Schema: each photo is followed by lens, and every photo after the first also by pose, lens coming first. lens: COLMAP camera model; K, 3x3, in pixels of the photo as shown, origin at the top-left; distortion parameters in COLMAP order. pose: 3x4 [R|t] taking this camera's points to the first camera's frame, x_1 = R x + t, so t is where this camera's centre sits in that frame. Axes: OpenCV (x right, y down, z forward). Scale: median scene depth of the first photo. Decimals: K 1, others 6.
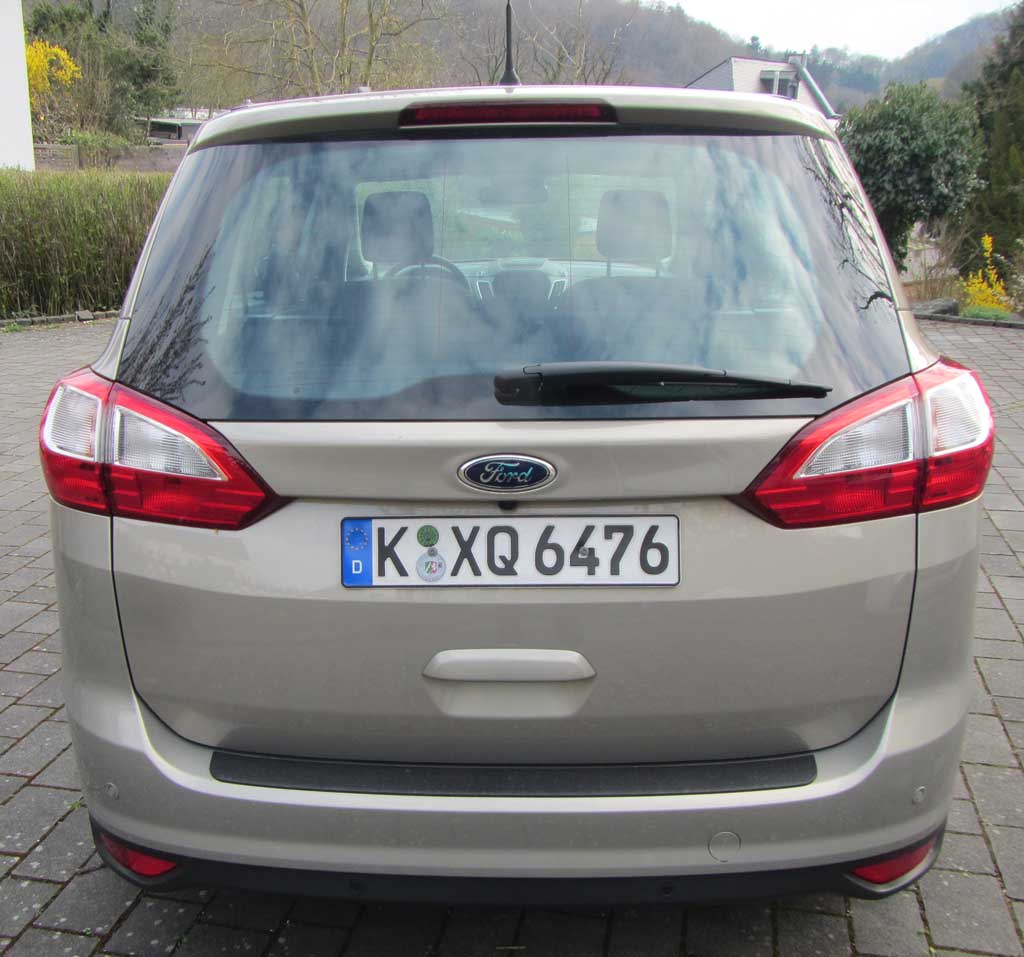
lens RADIAL K [[921.4, 0, 460.0], [0, 921.4, 478.5], [0, 0, 1]] dist [-0.031377, 0.010240]
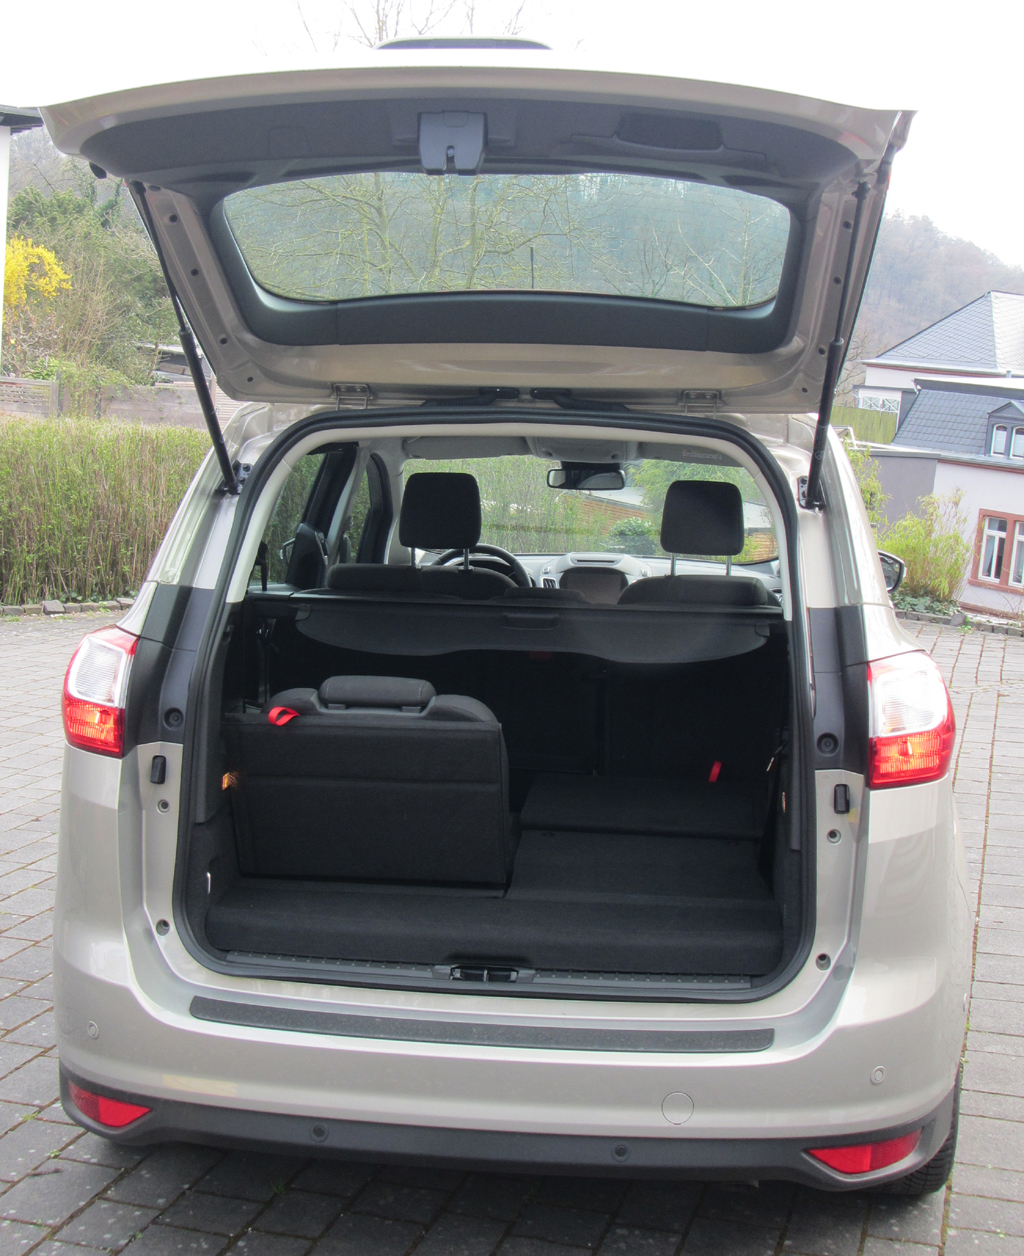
lens RADIAL K [[1536.6, 0, 512.0], [0, 1536.6, 628.0], [0, 0, 1]] dist [-0.011182, -0.061615]
pose [[0.996450, 0.047166, -0.069737, 0.048109], [-0.059601, 0.980233, -0.188654, 0.050841], [0.059461, 0.192141, 0.979564, -0.191374]]
